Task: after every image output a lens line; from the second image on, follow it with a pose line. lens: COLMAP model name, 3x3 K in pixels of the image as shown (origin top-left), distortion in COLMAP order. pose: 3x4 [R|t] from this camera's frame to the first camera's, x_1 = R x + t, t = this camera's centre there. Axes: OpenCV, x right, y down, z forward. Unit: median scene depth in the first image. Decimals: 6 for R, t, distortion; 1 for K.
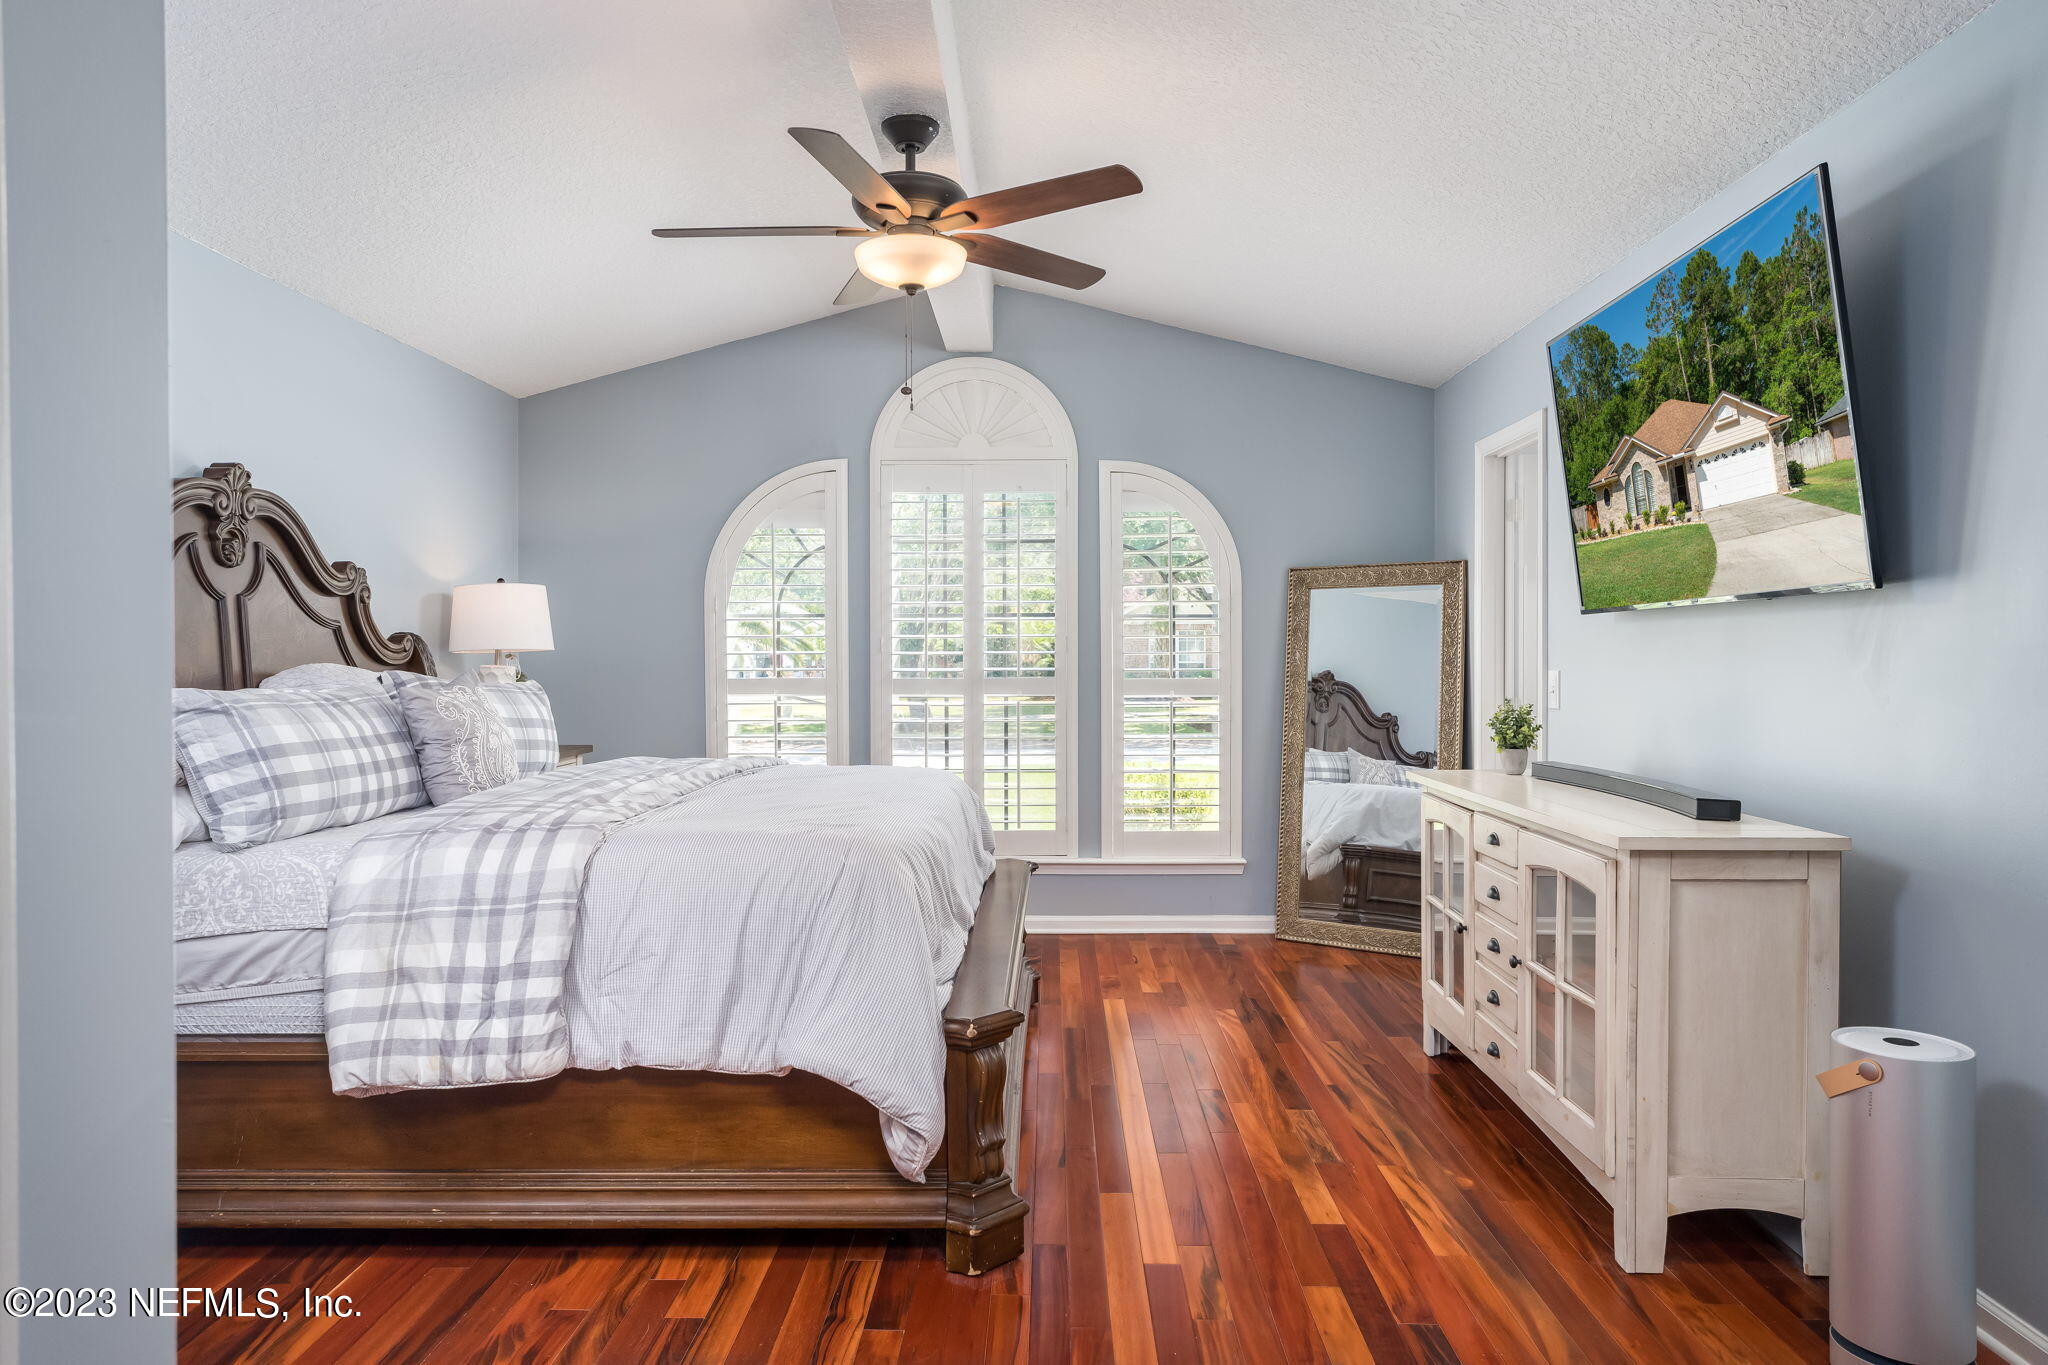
lens RADIAL K [[1248.7, 0, 1024.1], [0, 1248.7, 682.3], [0, 0, 1]] dist [-0.020691, 0.002833]
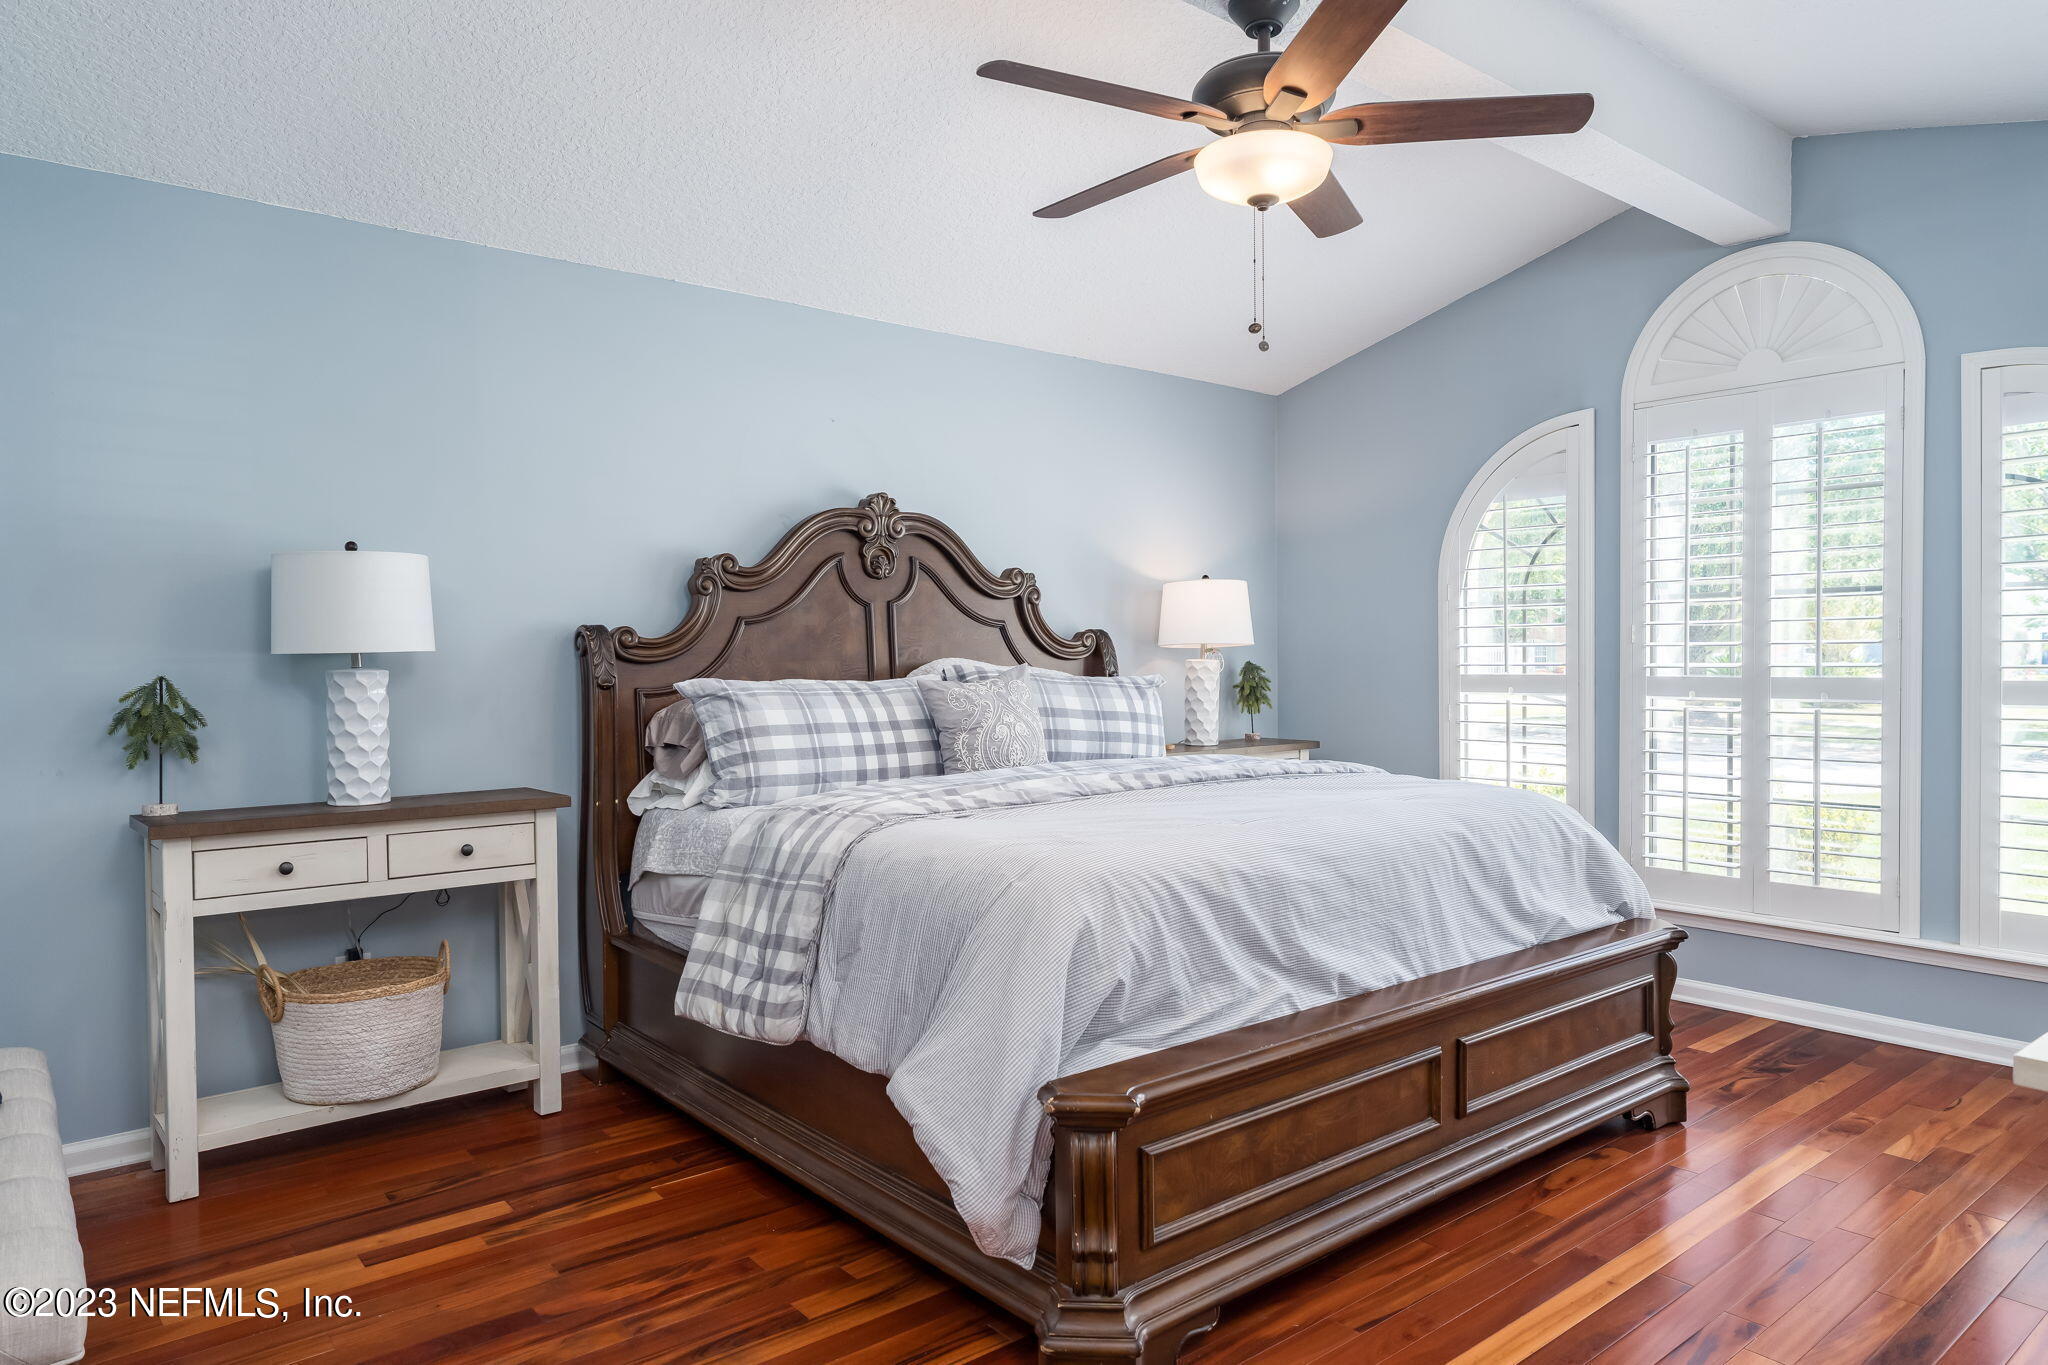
lens RADIAL K [[1248.7, 0, 1024.1], [0, 1248.7, 682.3], [0, 0, 1]] dist [-0.020691, 0.002833]
pose [[0.662957, 0.013689, -0.748533, 0.358834], [-0.009050, 0.999906, 0.010271, -0.005329], [0.748603, -0.000035, 0.663018, 0.285892]]
